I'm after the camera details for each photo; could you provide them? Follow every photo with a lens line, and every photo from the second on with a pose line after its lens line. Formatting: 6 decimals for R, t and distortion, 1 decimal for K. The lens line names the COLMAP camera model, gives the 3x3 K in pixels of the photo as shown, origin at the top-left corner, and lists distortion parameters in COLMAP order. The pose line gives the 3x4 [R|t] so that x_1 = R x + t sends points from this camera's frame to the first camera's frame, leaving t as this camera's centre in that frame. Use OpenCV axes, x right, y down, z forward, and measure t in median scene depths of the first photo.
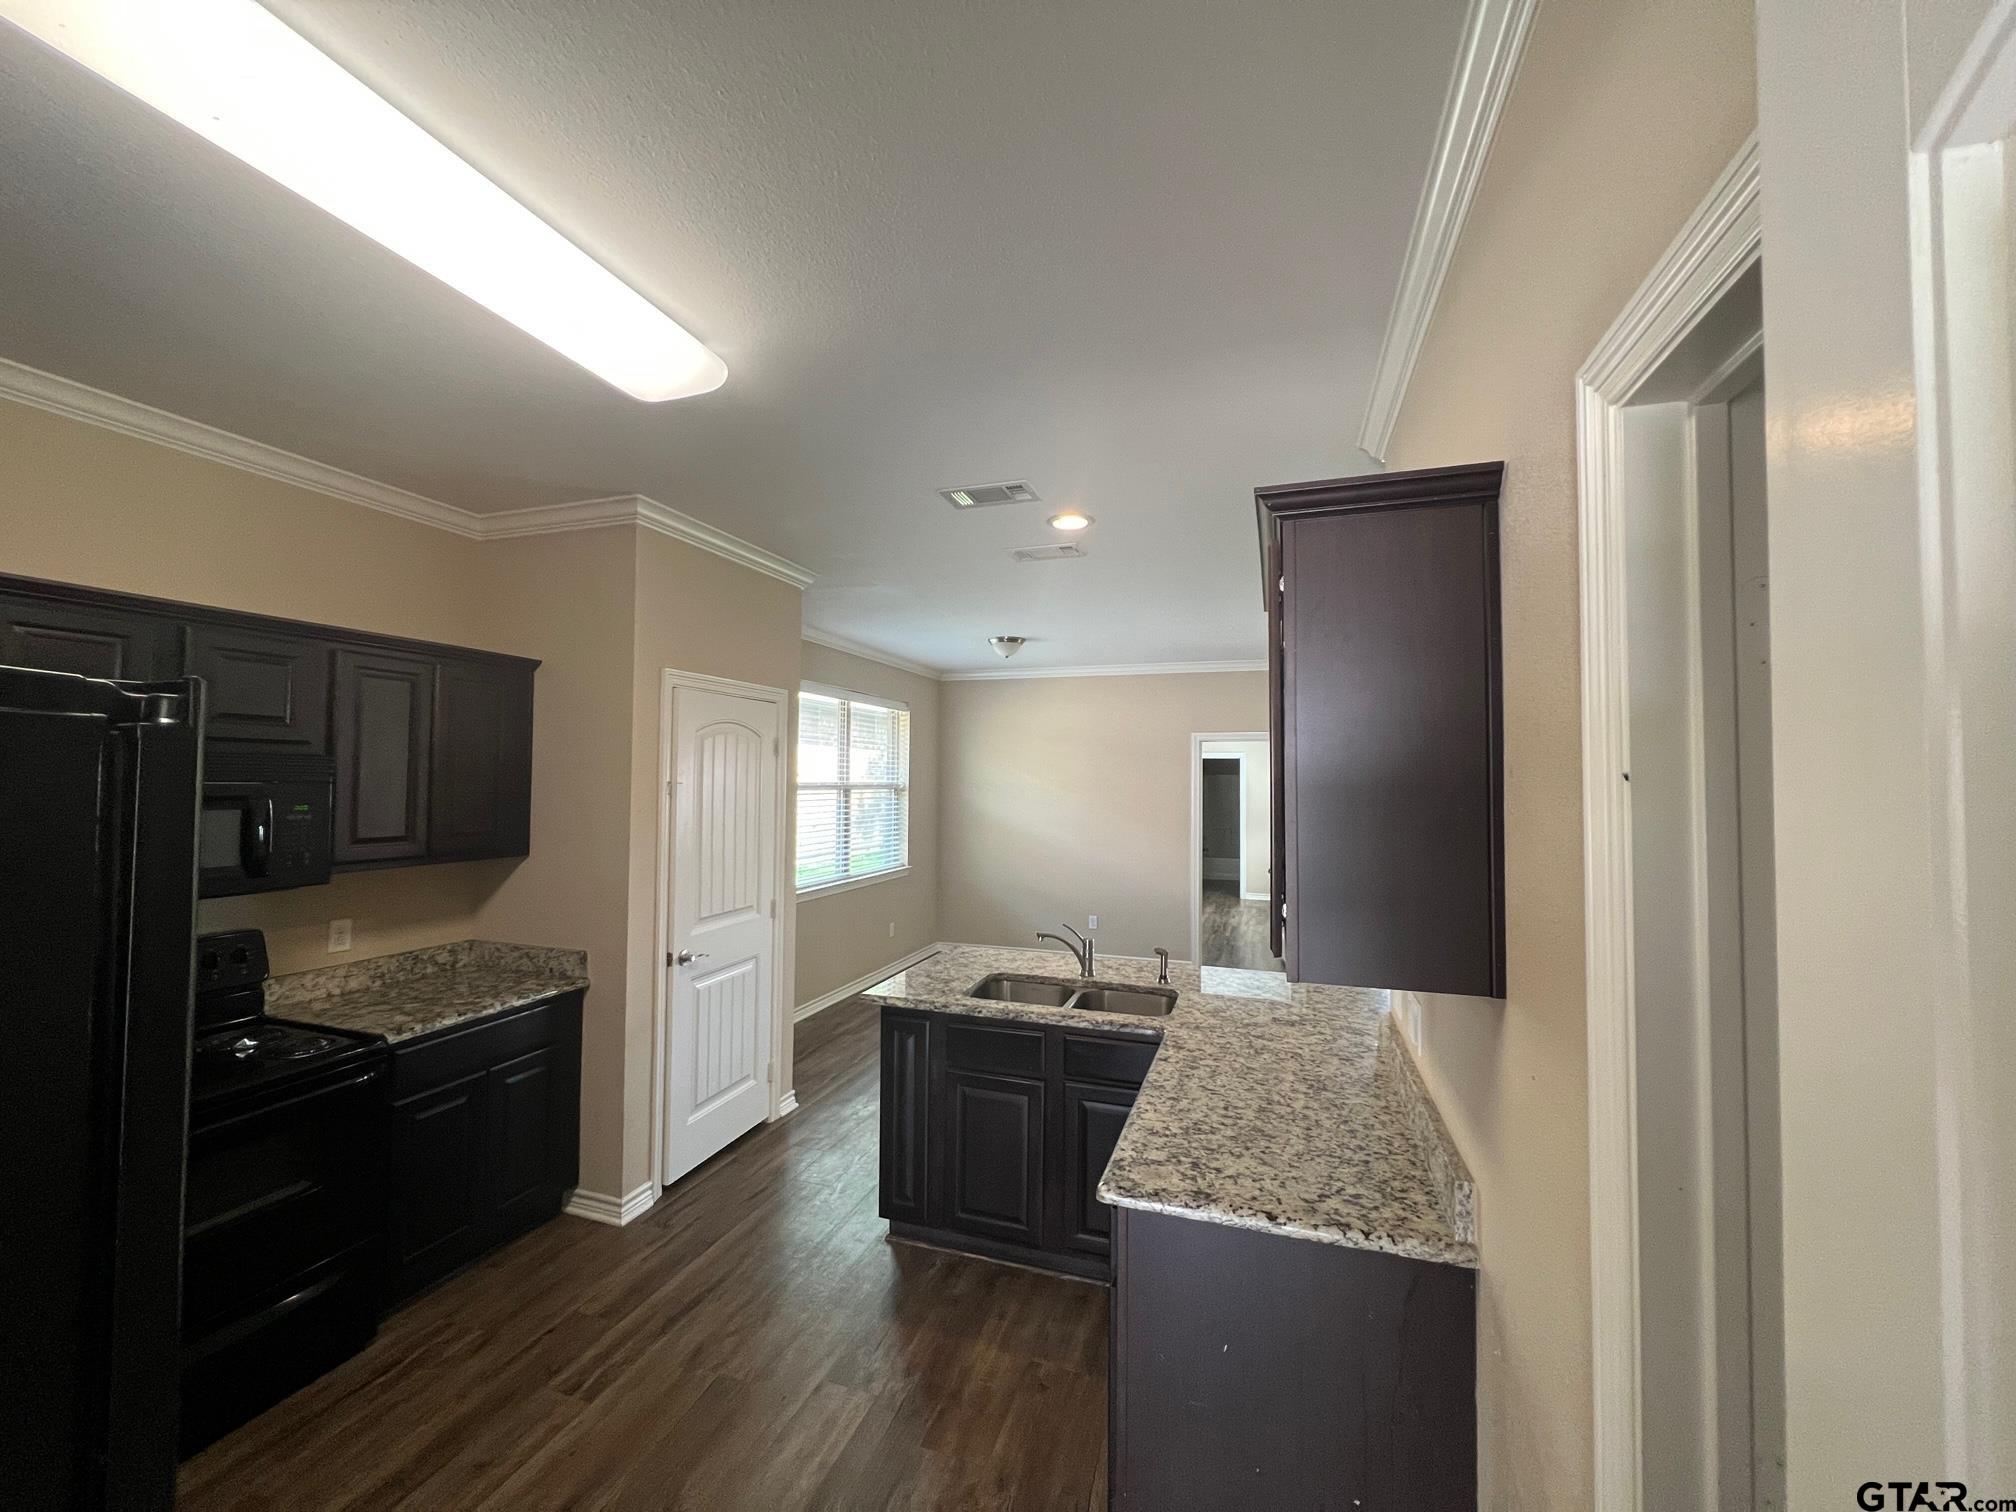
lens RADIAL K [[808.5, 0, 1008.6], [0, 808.5, 753.8], [0, 0, 1]] dist [-0.001193, -0.000004]
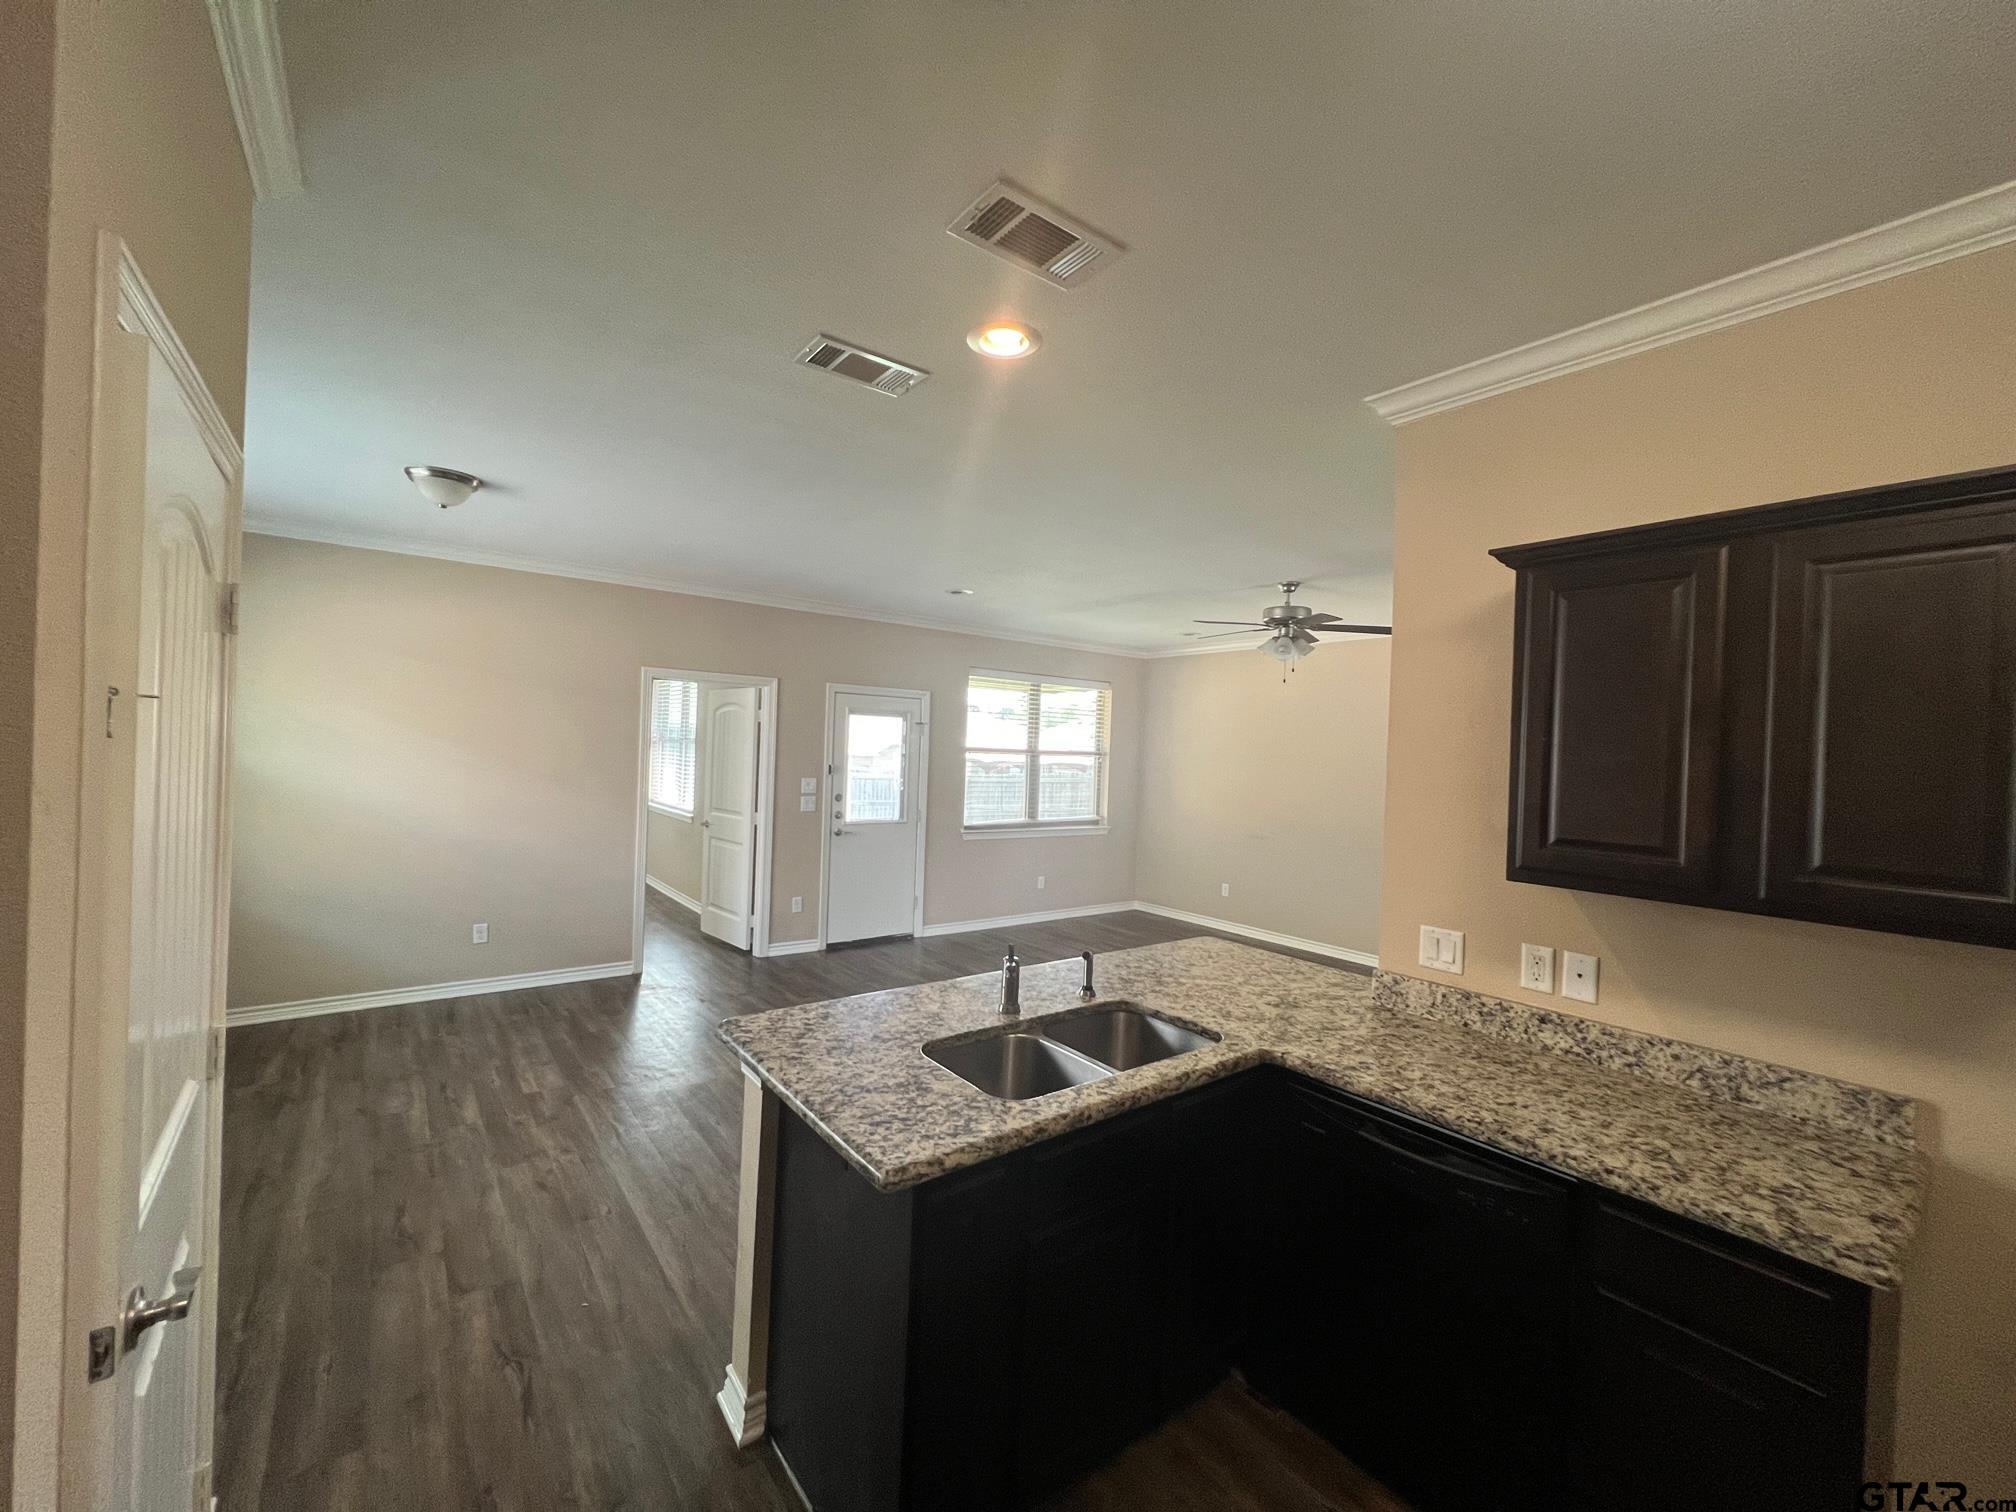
lens RADIAL K [[808.5, 0, 1008.0], [0, 808.5, 754.8], [0, 0, 1]] dist [-0.001193, -0.000004]
pose [[0.560085, 0.006229, 0.828412, -0.660008], [-0.055236, 0.998027, 0.029840, 0.046928], [-0.826592, -0.062471, 0.559324, 0.864829]]
